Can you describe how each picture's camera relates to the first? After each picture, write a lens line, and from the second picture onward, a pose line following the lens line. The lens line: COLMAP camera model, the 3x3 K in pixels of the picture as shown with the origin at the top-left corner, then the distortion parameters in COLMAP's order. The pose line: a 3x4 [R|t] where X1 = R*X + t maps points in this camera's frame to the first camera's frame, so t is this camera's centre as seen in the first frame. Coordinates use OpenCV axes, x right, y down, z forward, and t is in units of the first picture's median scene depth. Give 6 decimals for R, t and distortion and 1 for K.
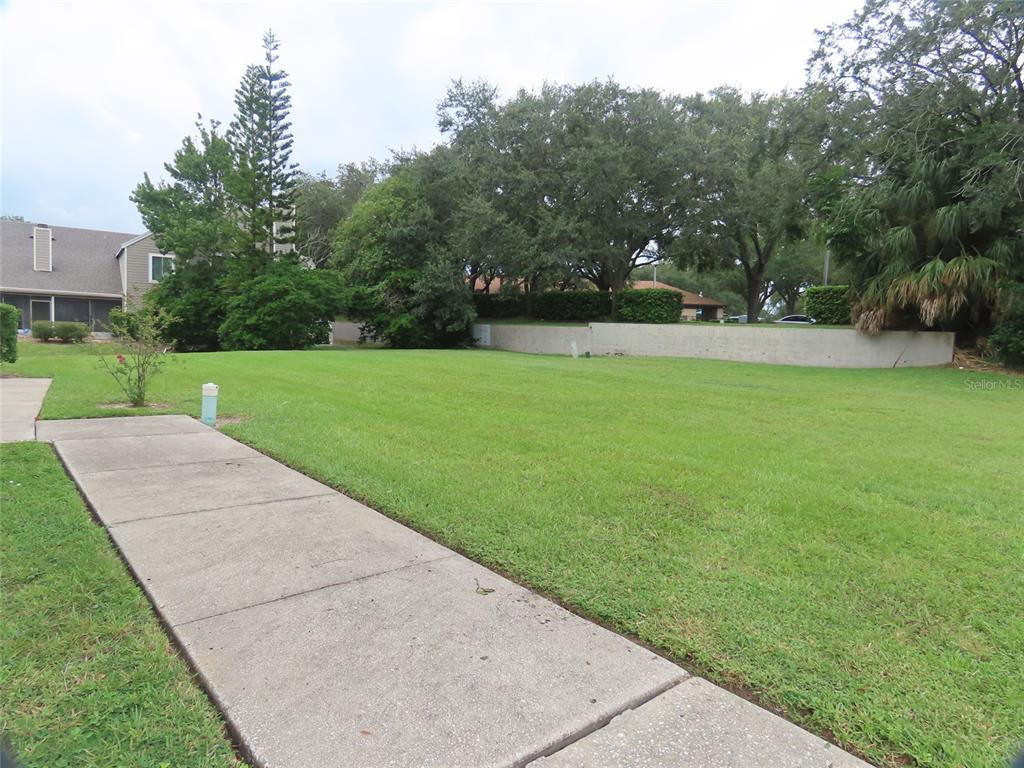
lens RADIAL K [[650.2, 0, 512.9], [0, 650.2, 383.4], [0, 0, 1]] dist [0.001037, -0.000333]
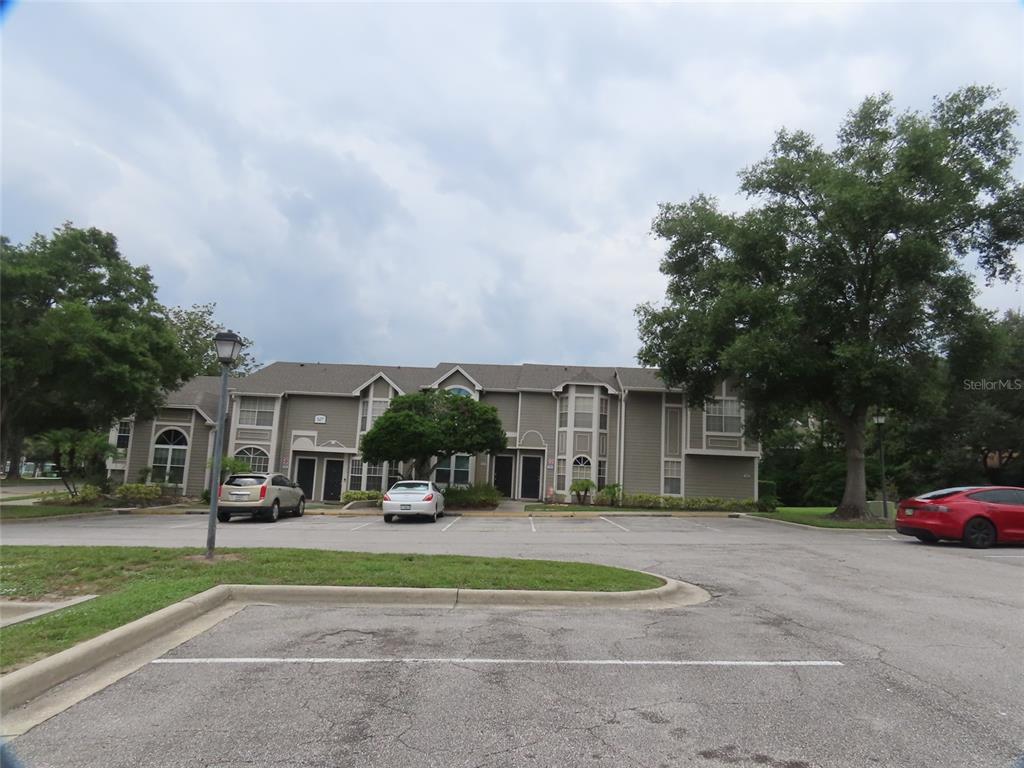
lens RADIAL K [[650.2, 0, 511.9], [0, 650.2, 387.3], [0, 0, 1]] dist [0.001037, -0.000333]
pose [[0.797931, -0.094524, -0.595291, -0.024732], [-0.057247, 0.971278, -0.230959, 0.067204], [0.600024, 0.218368, 0.769601, -0.691470]]
